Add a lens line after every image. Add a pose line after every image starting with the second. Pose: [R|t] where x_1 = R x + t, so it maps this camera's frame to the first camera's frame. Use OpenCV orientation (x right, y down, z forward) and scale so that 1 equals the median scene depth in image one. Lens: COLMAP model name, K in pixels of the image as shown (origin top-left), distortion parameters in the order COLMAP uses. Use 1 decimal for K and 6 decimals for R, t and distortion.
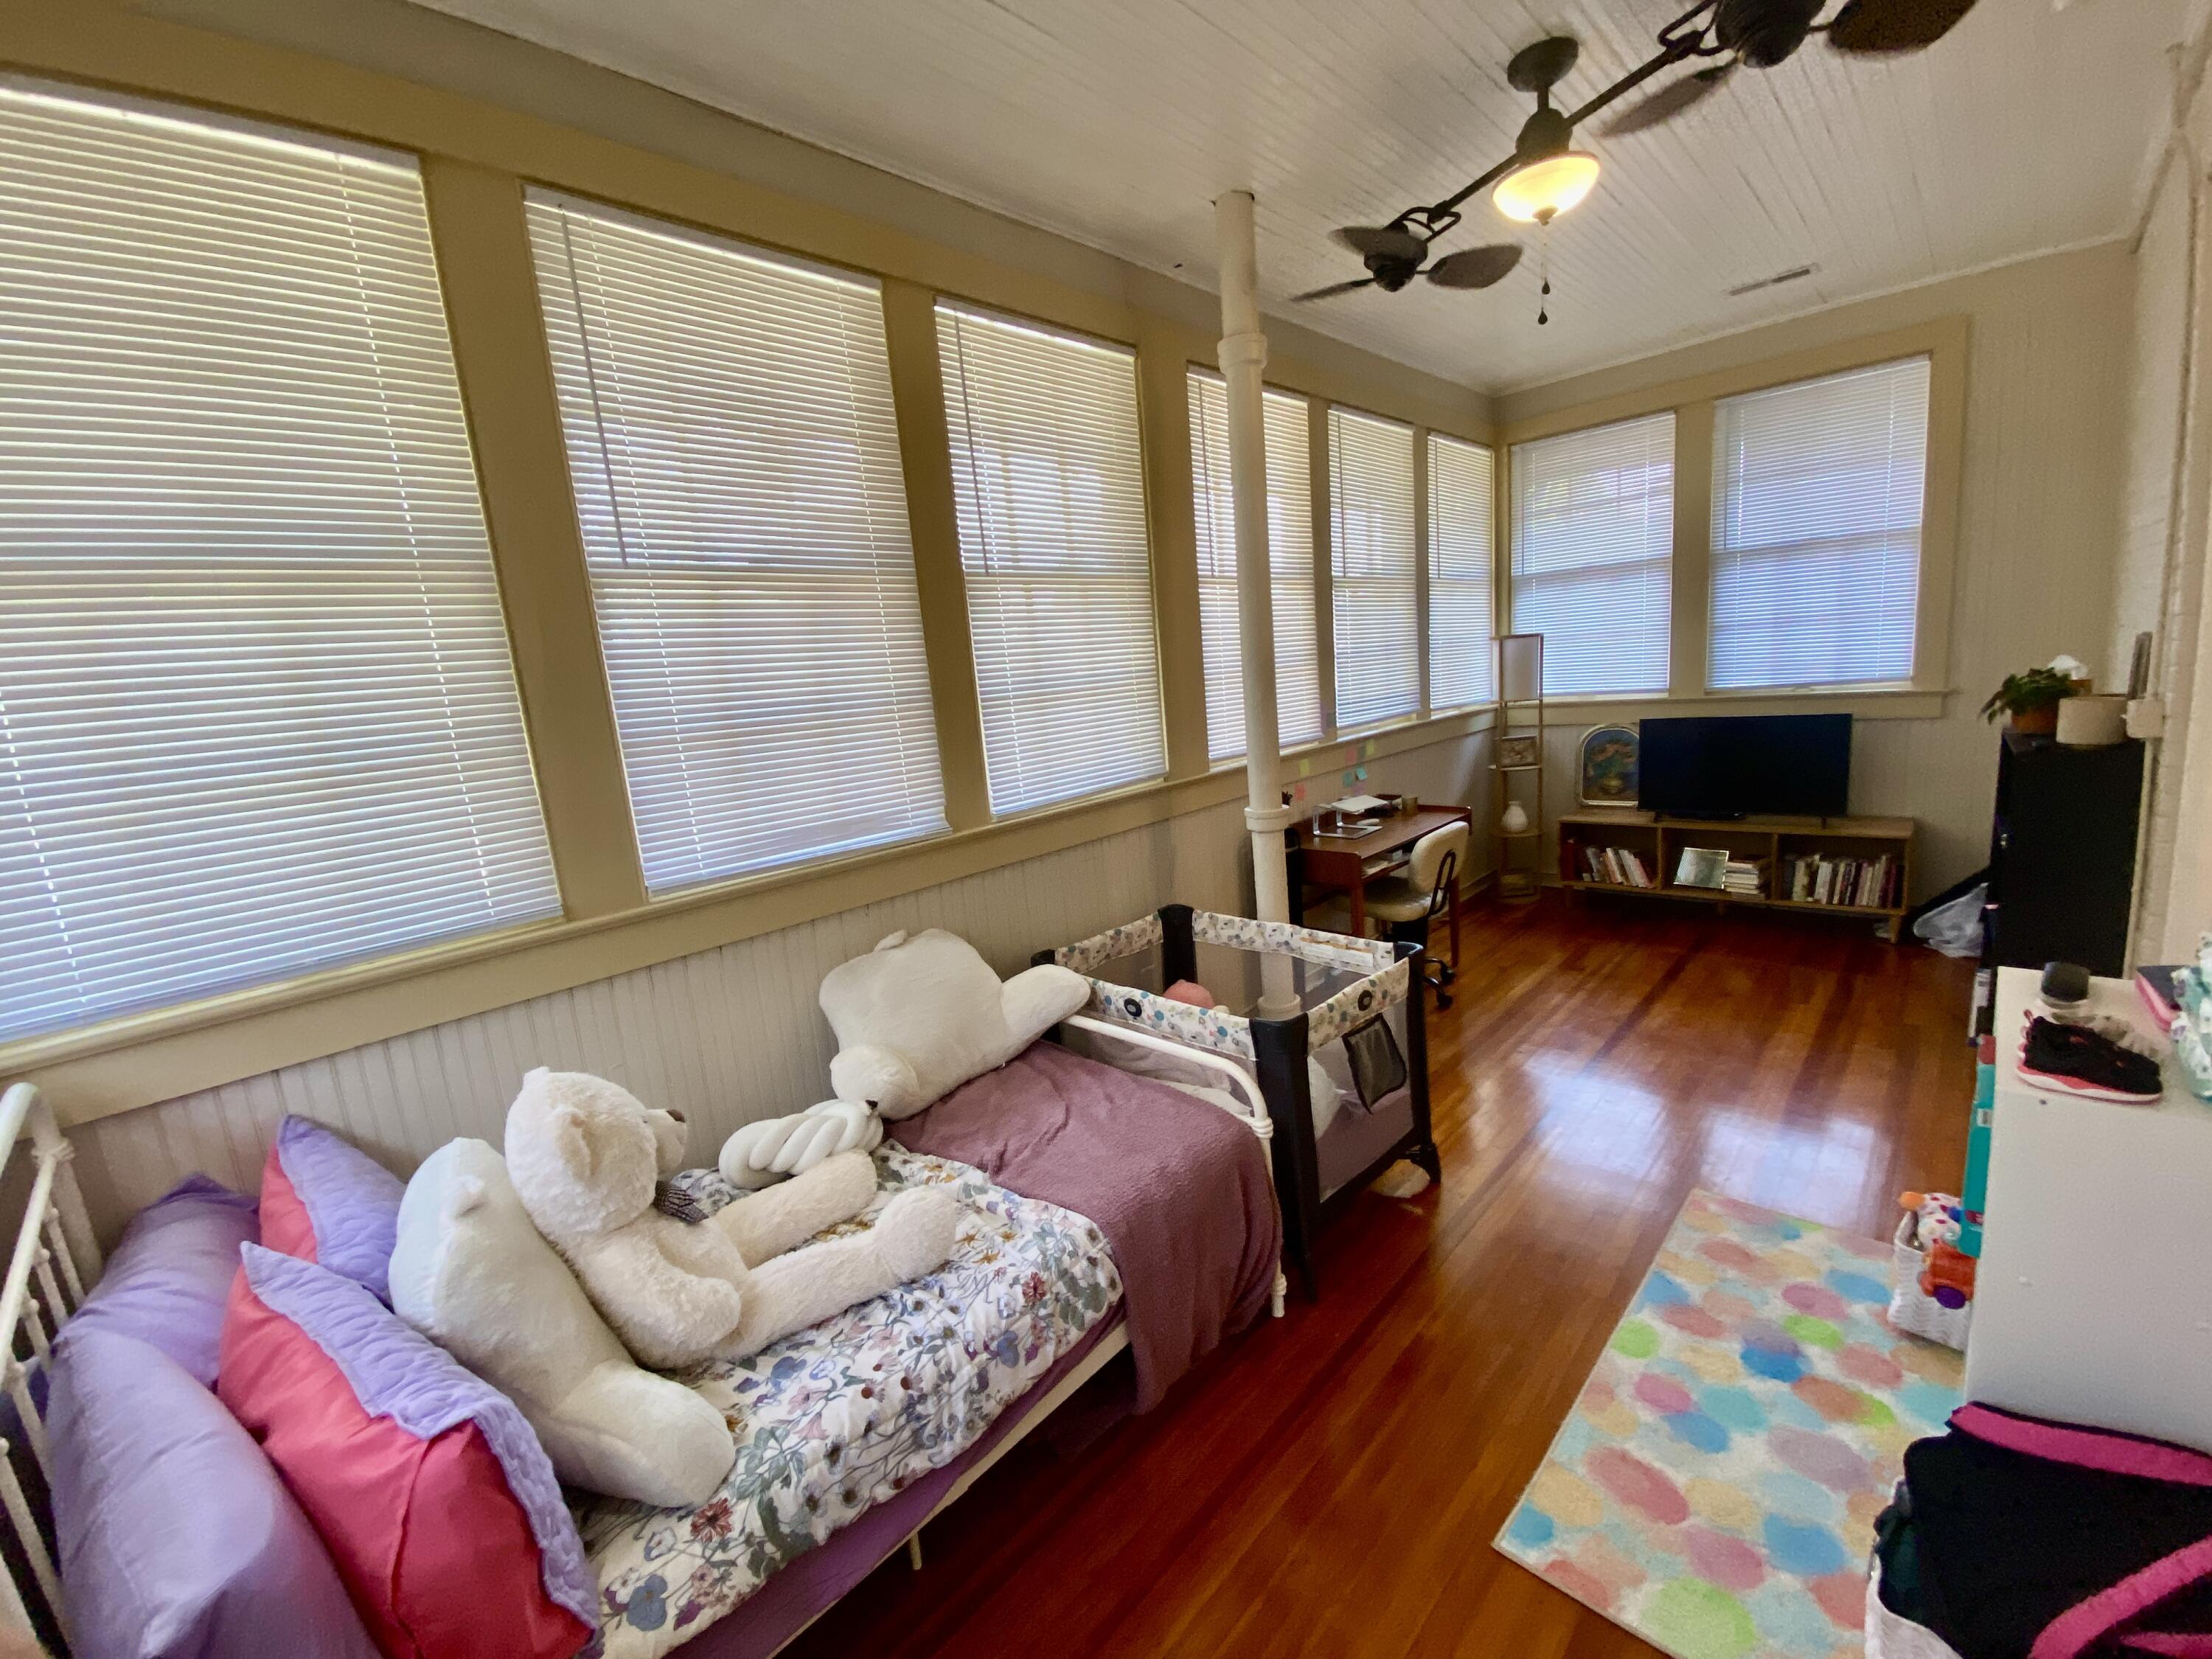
lens RADIAL K [[889.8, 0, 1109.8], [0, 889.8, 827.3], [0, 0, 1]] dist [0.068742, -0.043118]
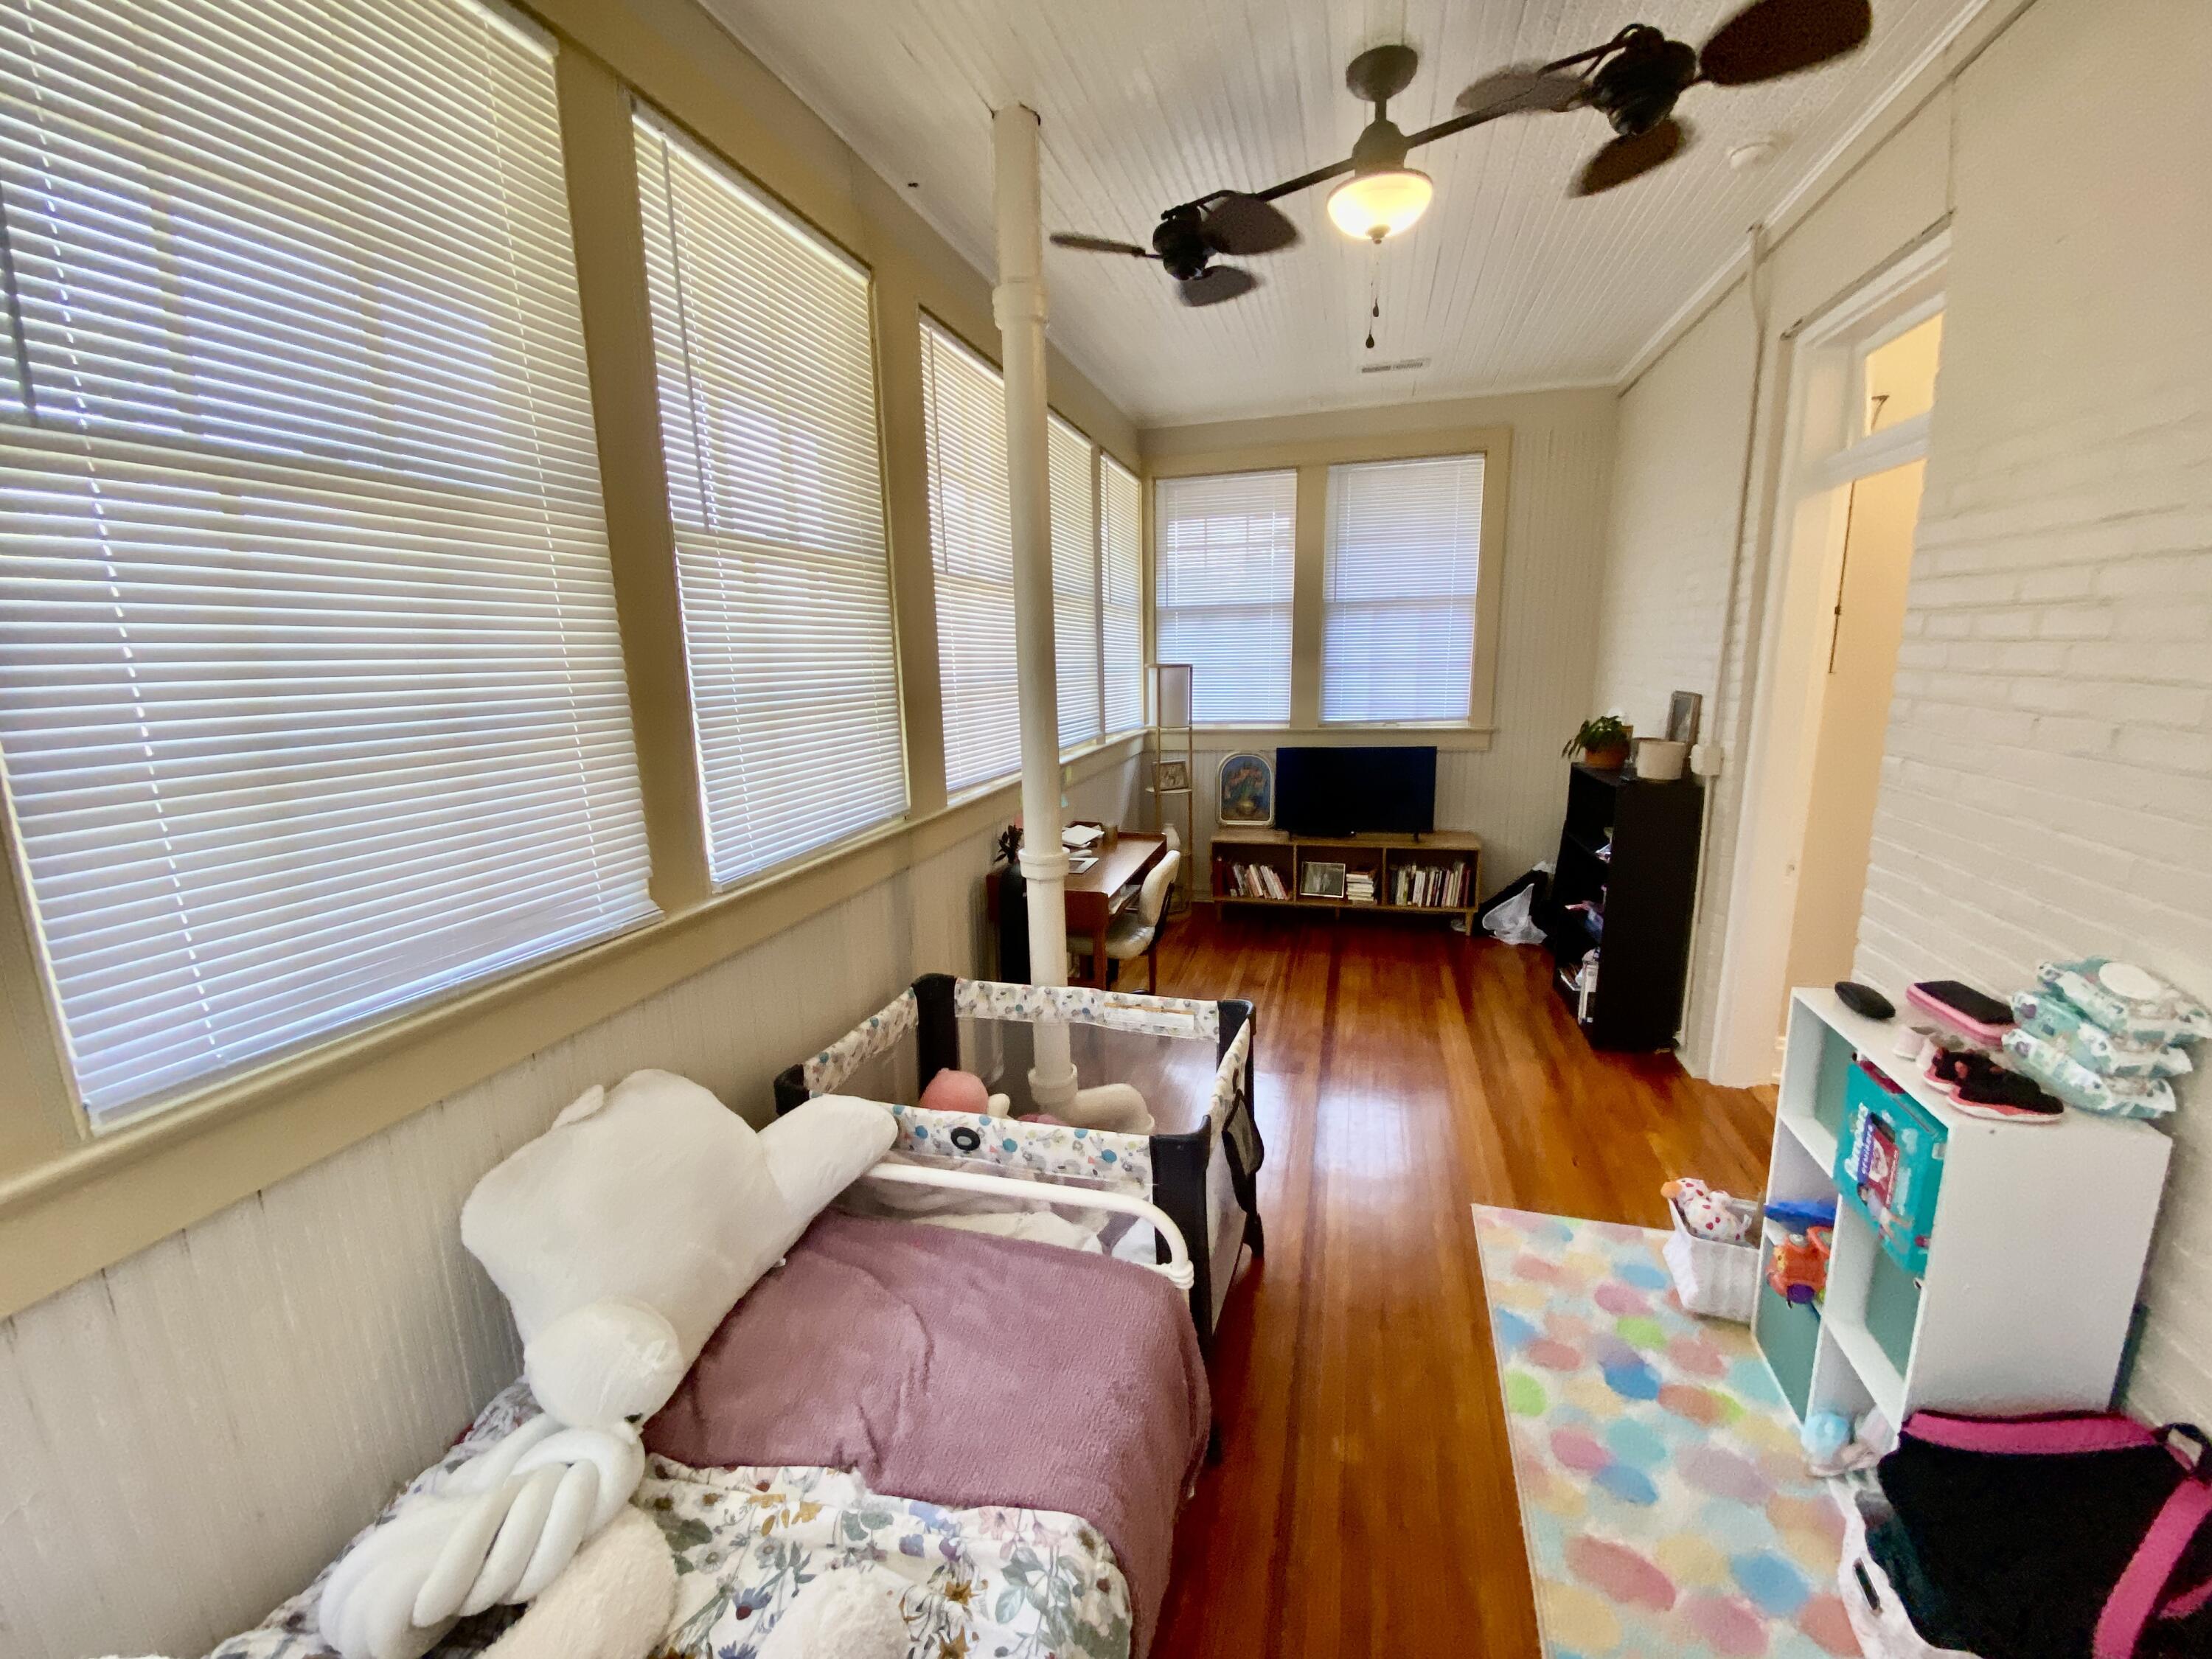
lens RADIAL K [[899.2, 0, 1106.0], [0, 899.2, 829.5], [0, 0, 1]] dist [0.044537, -0.032943]
pose [[0.881075, -0.030190, 0.472013, -0.177688], [0.034615, 0.999400, -0.000692, -0.041619], [-0.471709, 0.016949, 0.881592, 0.222993]]
